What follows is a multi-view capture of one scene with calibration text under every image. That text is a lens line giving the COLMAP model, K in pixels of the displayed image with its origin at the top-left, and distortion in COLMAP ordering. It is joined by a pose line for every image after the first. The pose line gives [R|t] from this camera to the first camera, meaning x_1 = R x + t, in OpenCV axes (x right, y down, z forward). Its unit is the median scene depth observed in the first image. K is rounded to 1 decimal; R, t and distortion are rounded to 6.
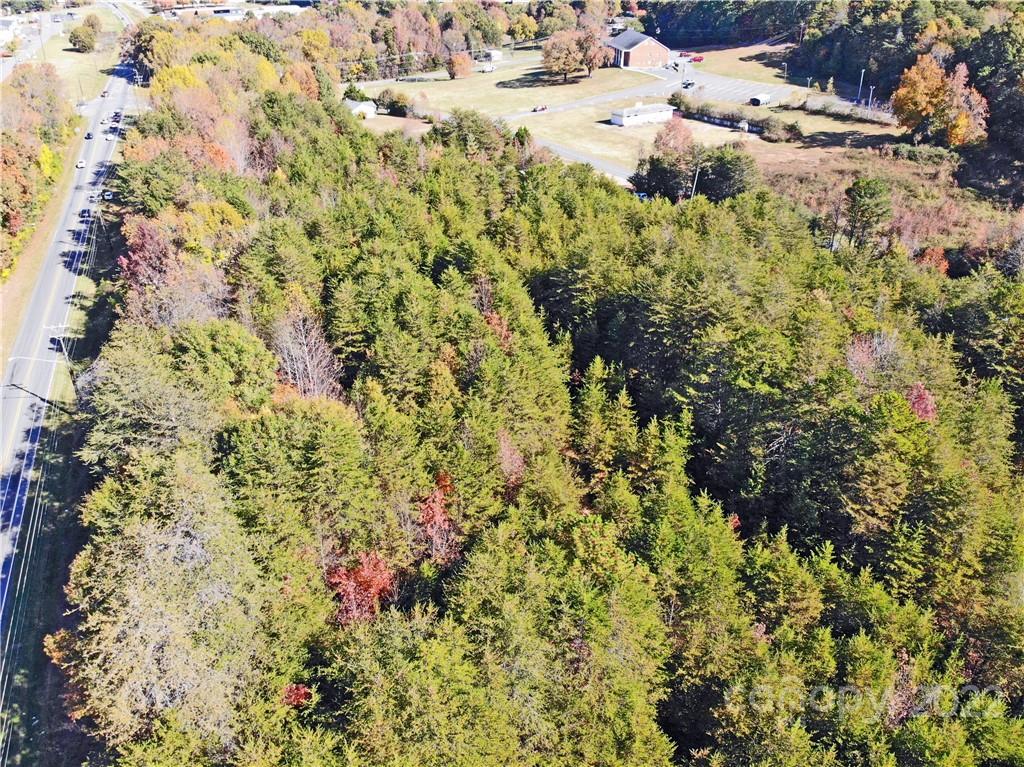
lens RADIAL K [[745.4, 0, 518.7], [0, 745.4, 360.5], [0, 0, 1]] dist [0.051021, -0.152925]
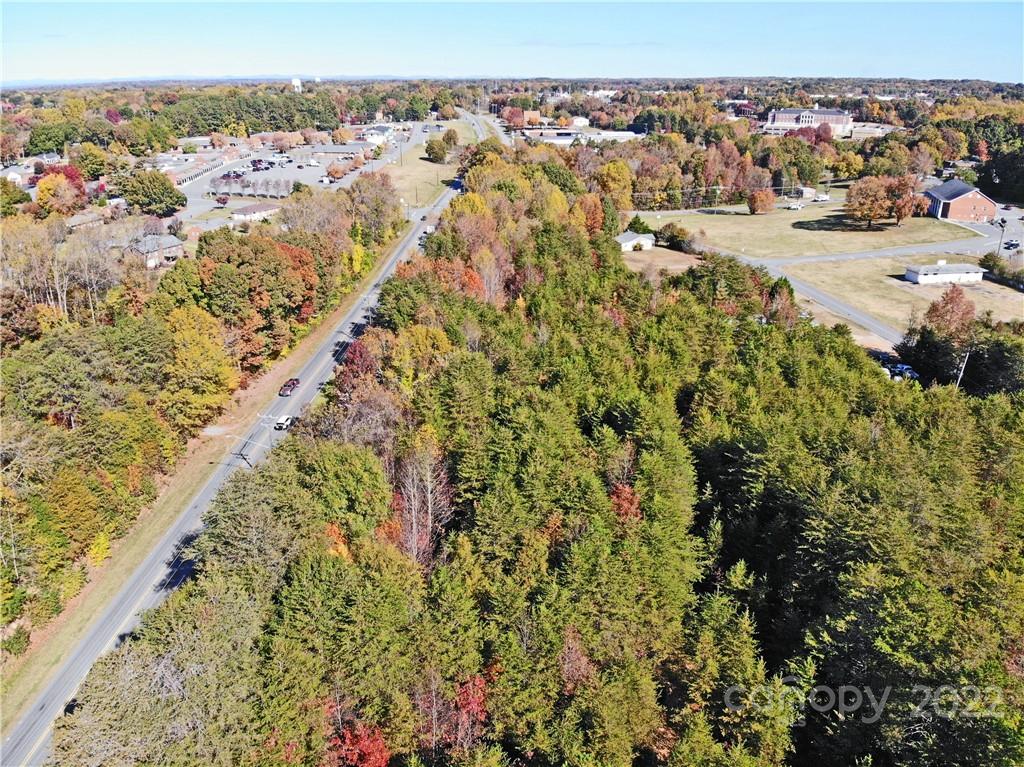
lens RADIAL K [[745.4, 0, 528.7], [0, 745.4, 383.9], [0, 0, 1]] dist [0.051021, -0.152925]
pose [[0.911580, 0.158149, -0.379488, 0.118377], [-0.200708, 0.976771, -0.075064, -0.059757], [0.358801, 0.144593, 0.922147, 0.050465]]
